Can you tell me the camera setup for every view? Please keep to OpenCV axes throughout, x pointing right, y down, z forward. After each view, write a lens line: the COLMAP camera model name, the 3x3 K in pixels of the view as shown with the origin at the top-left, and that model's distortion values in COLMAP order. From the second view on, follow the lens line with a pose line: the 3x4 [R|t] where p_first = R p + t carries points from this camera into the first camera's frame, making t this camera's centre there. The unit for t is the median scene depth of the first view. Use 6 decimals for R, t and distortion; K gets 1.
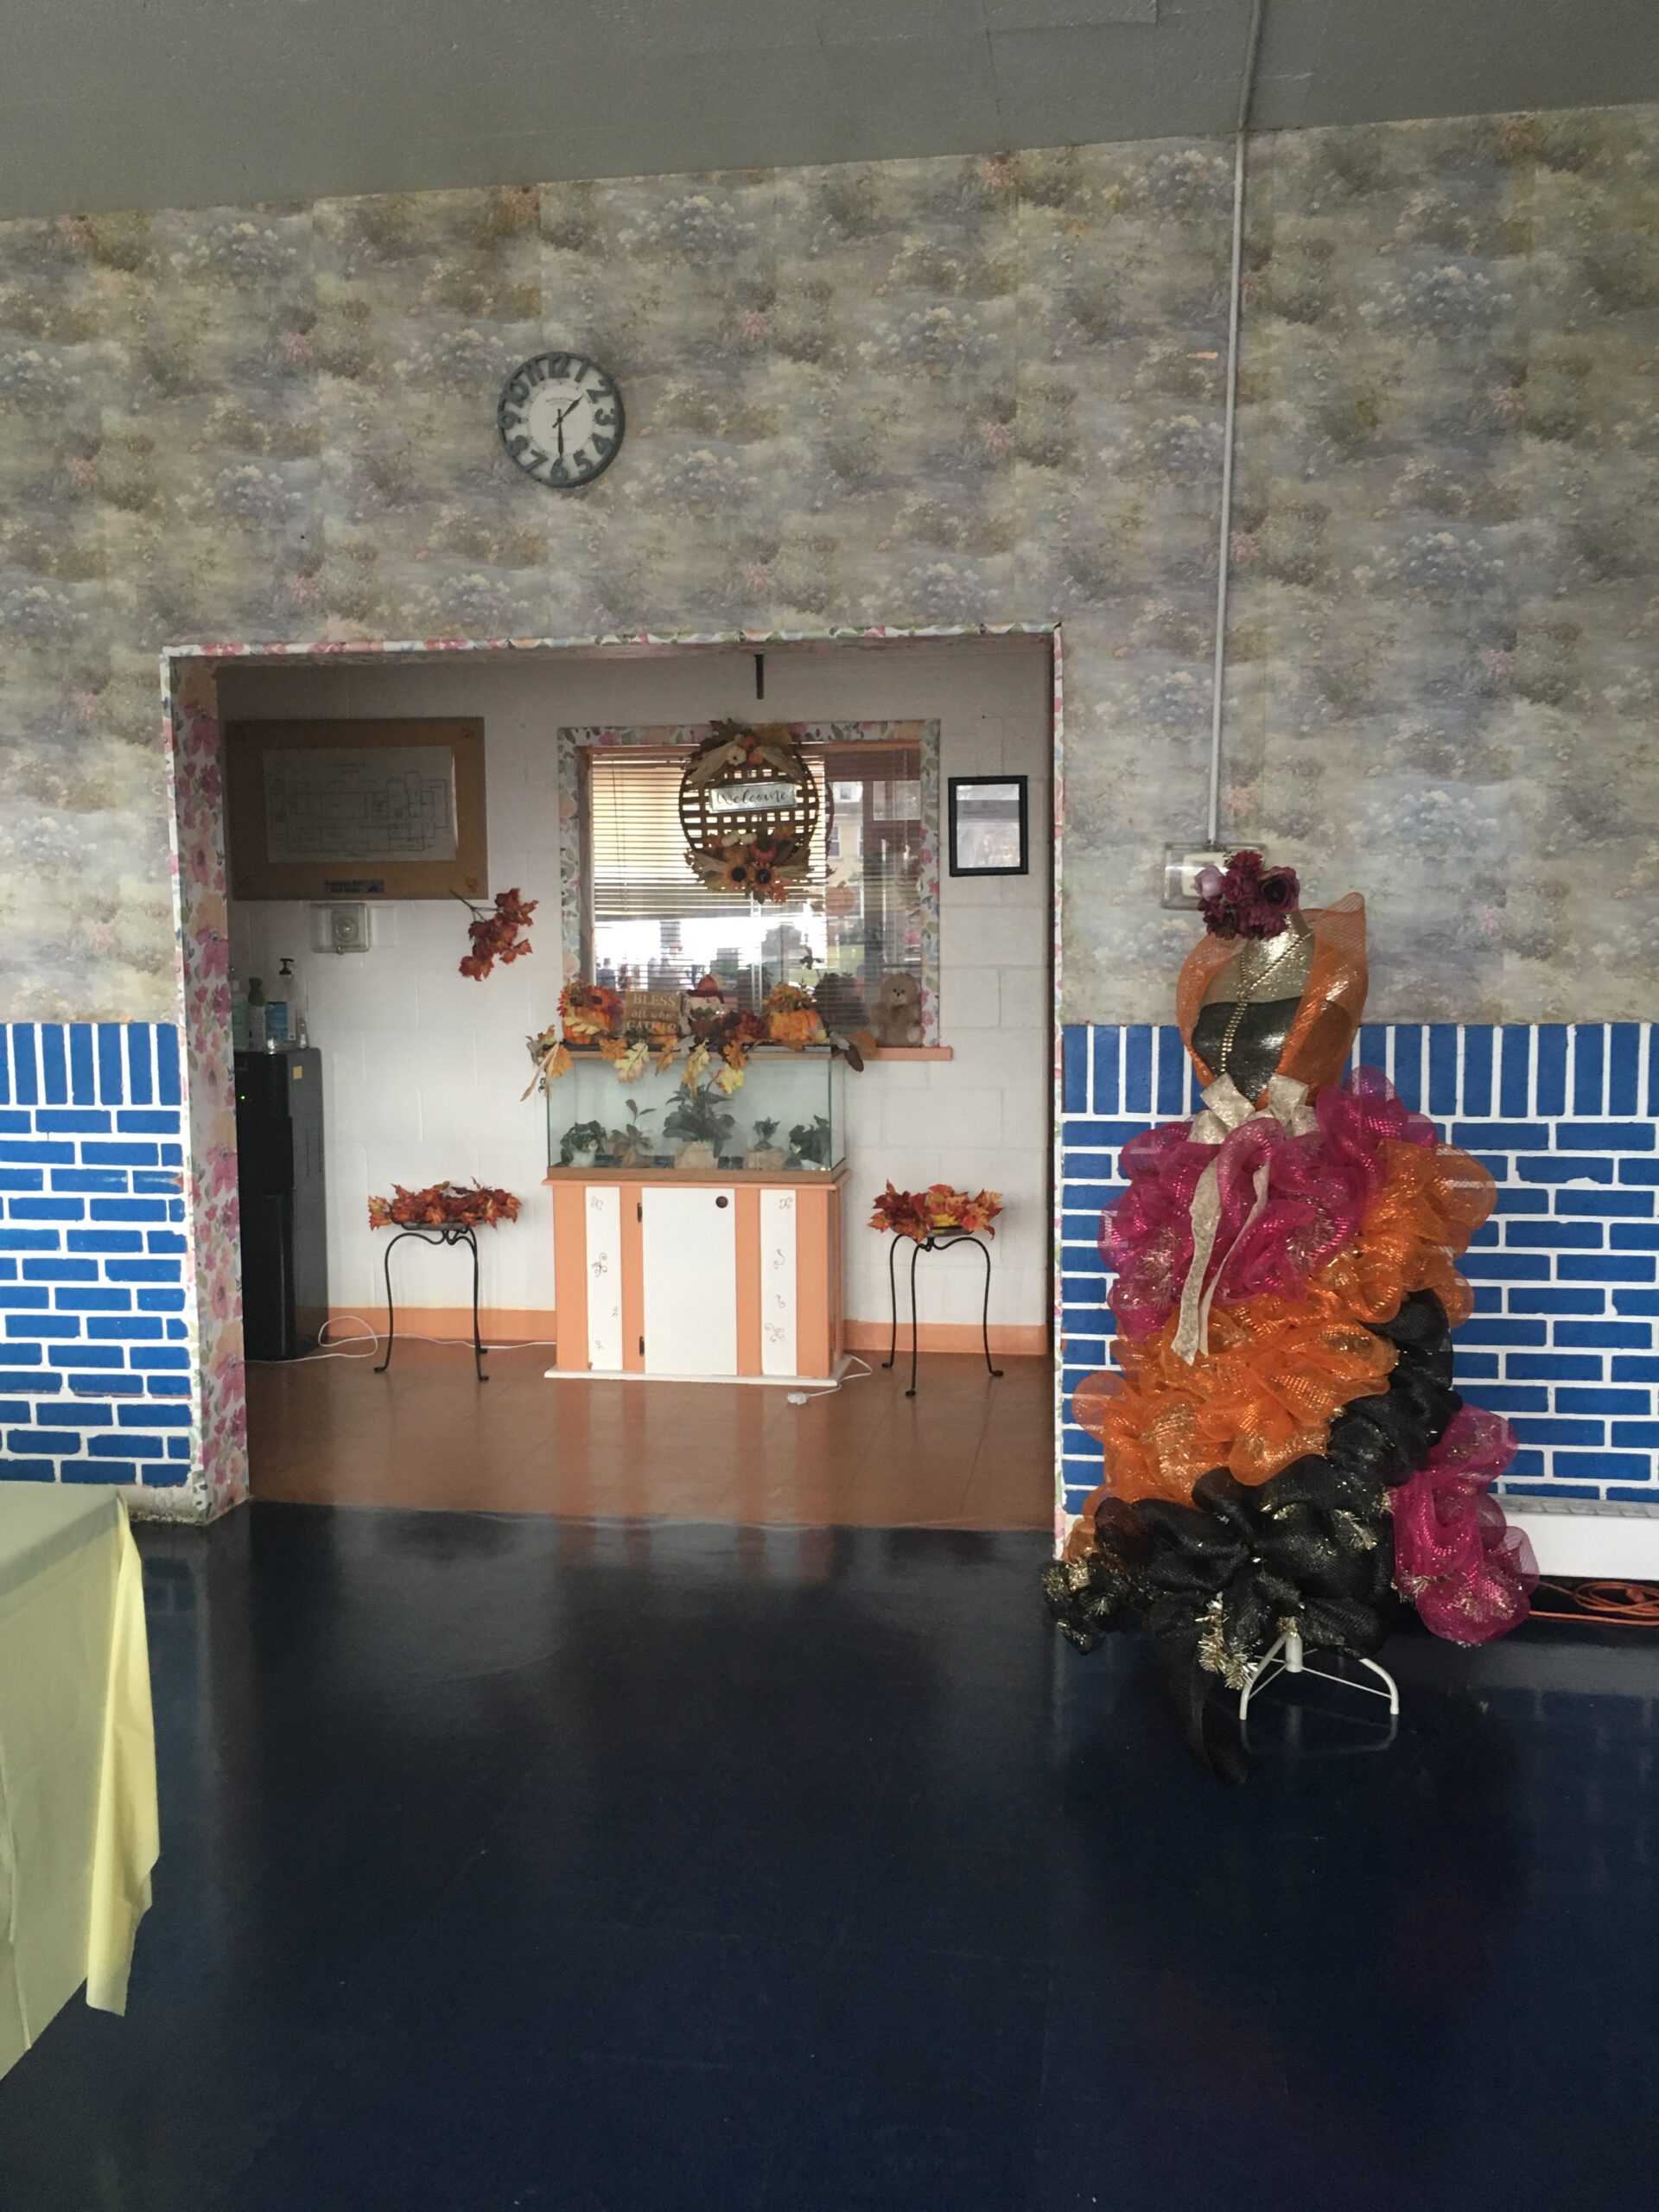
lens RADIAL K [[1866.5, 0, 829.6], [0, 1866.5, 1094.4], [0, 0, 1]] dist [0.091195, -0.128454]
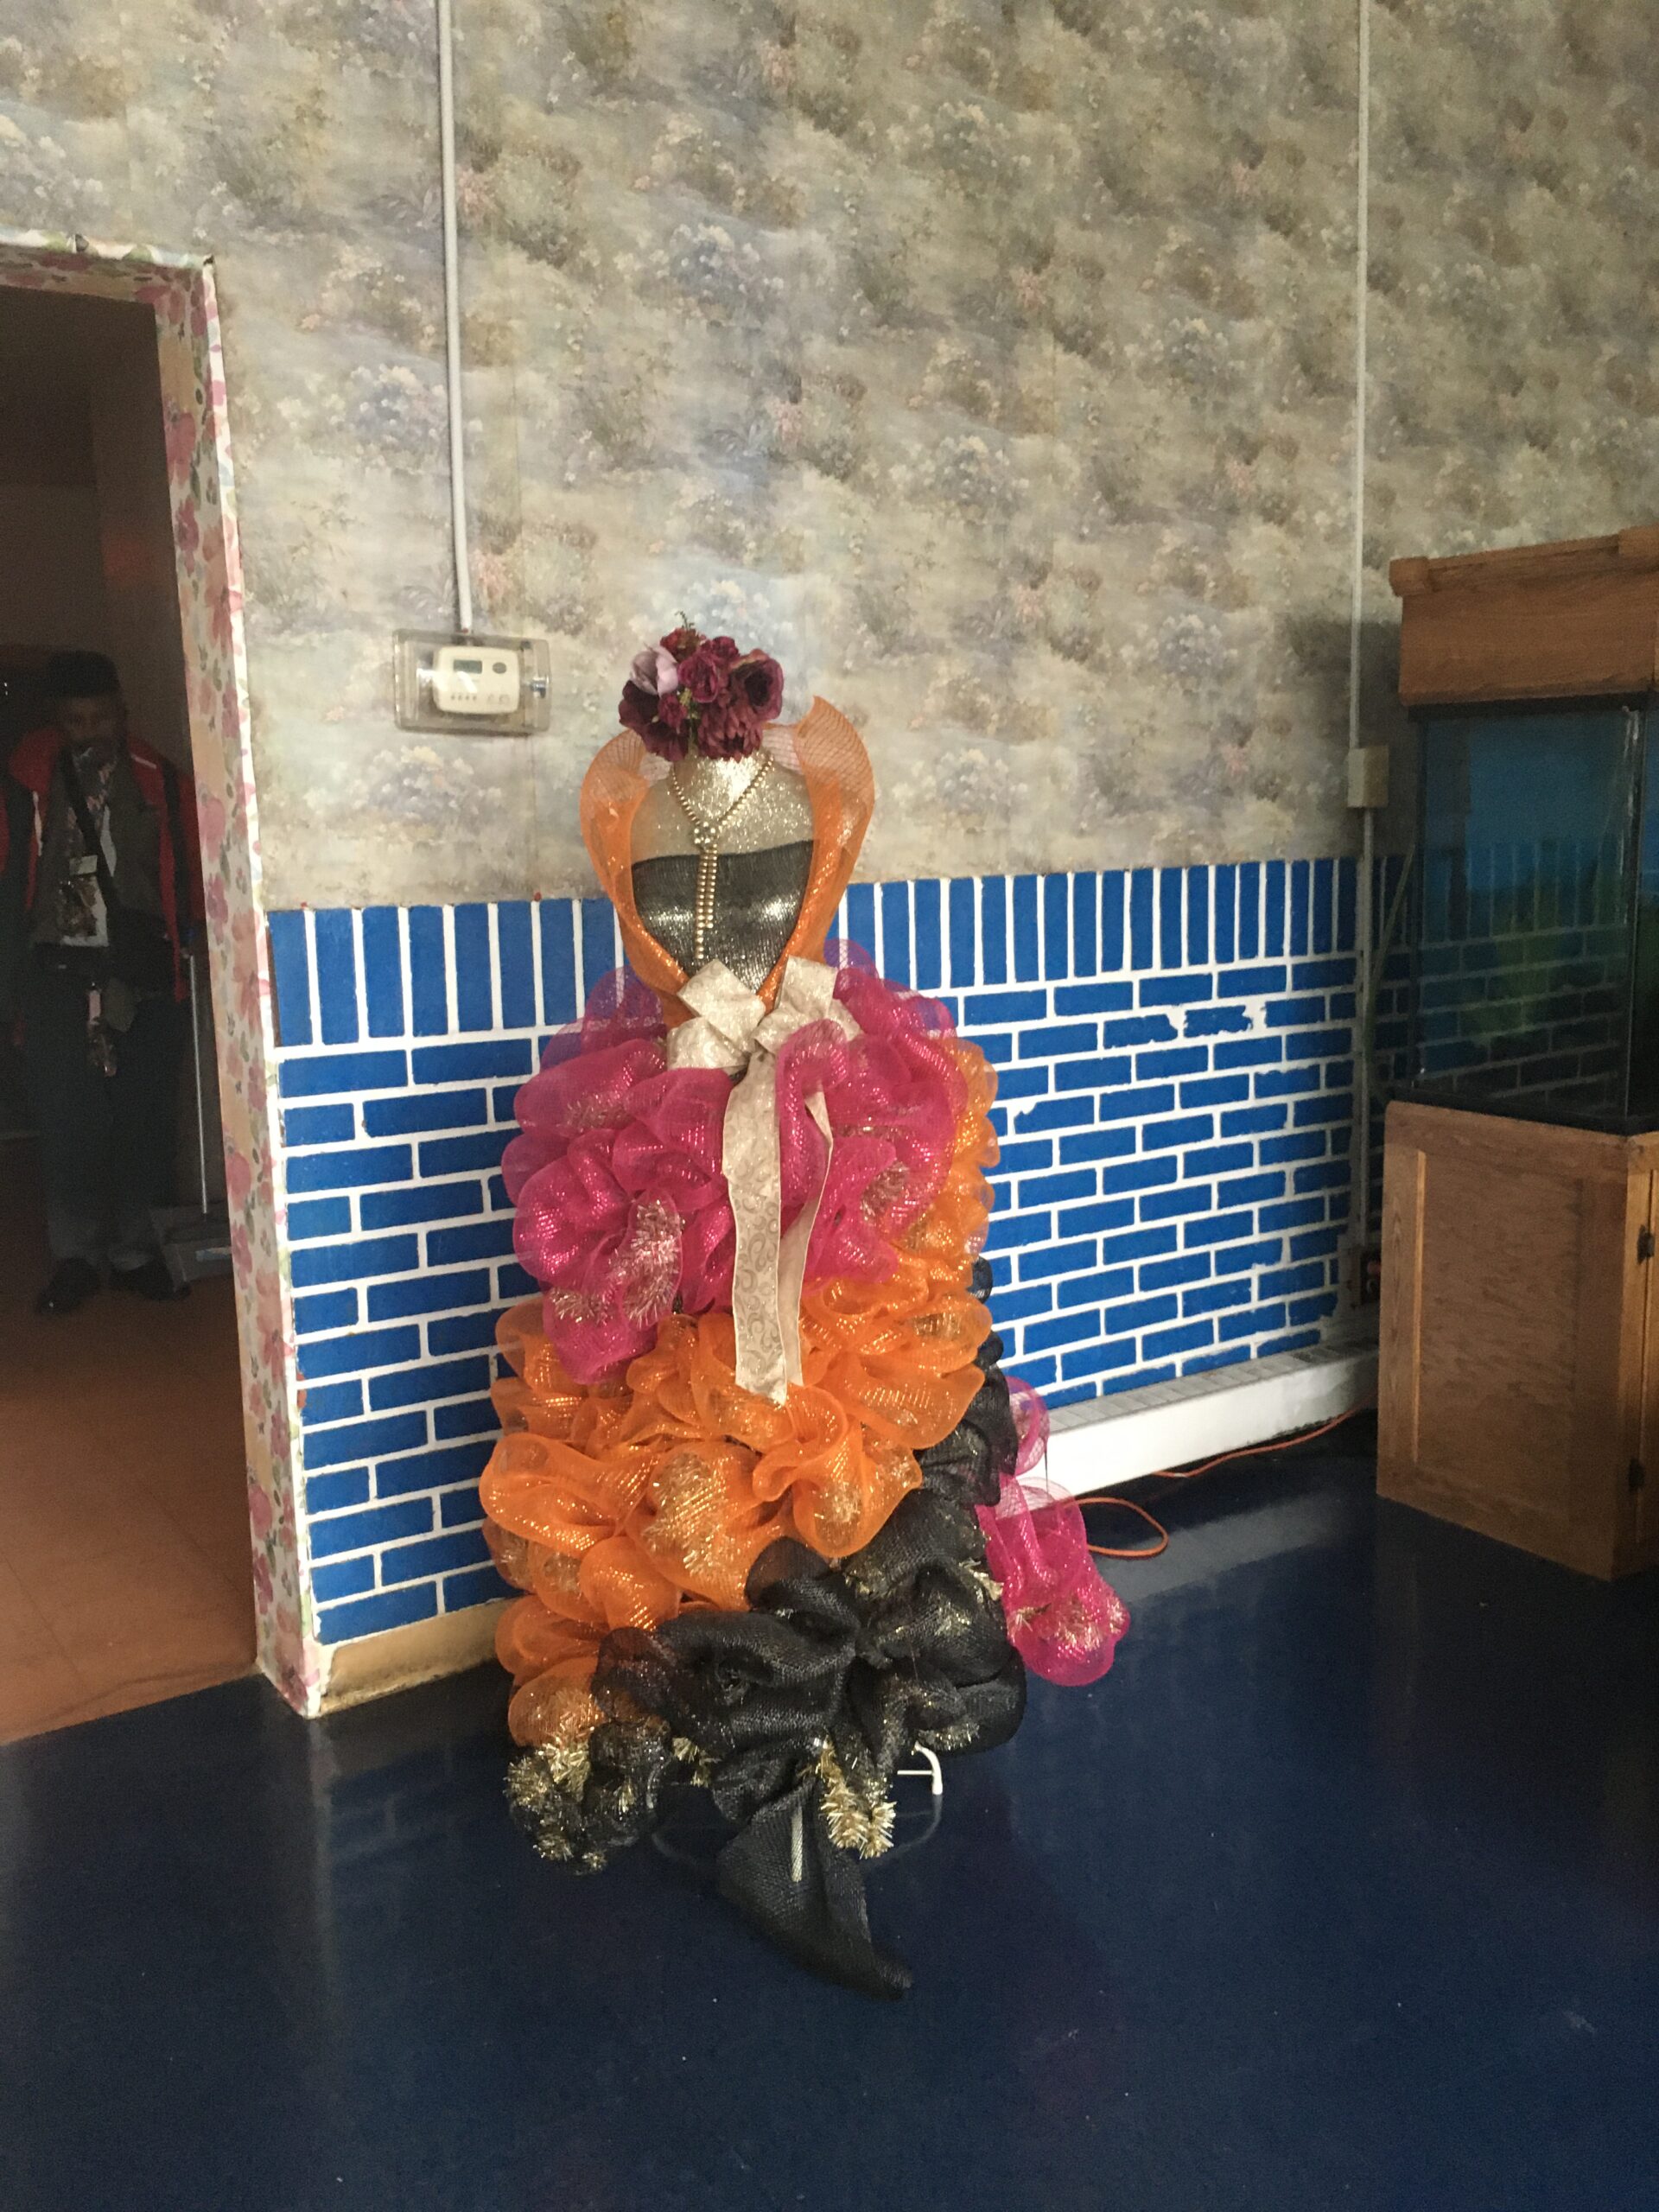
lens RADIAL K [[1866.5, 0, 829.6], [0, 1866.5, 1094.4], [0, 0, 1]] dist [0.091195, -0.128454]
pose [[0.734256, -0.108983, 0.670068, -0.177111], [0.075409, 0.994015, 0.079039, -0.011238], [-0.674672, -0.007505, 0.738080, 0.402696]]
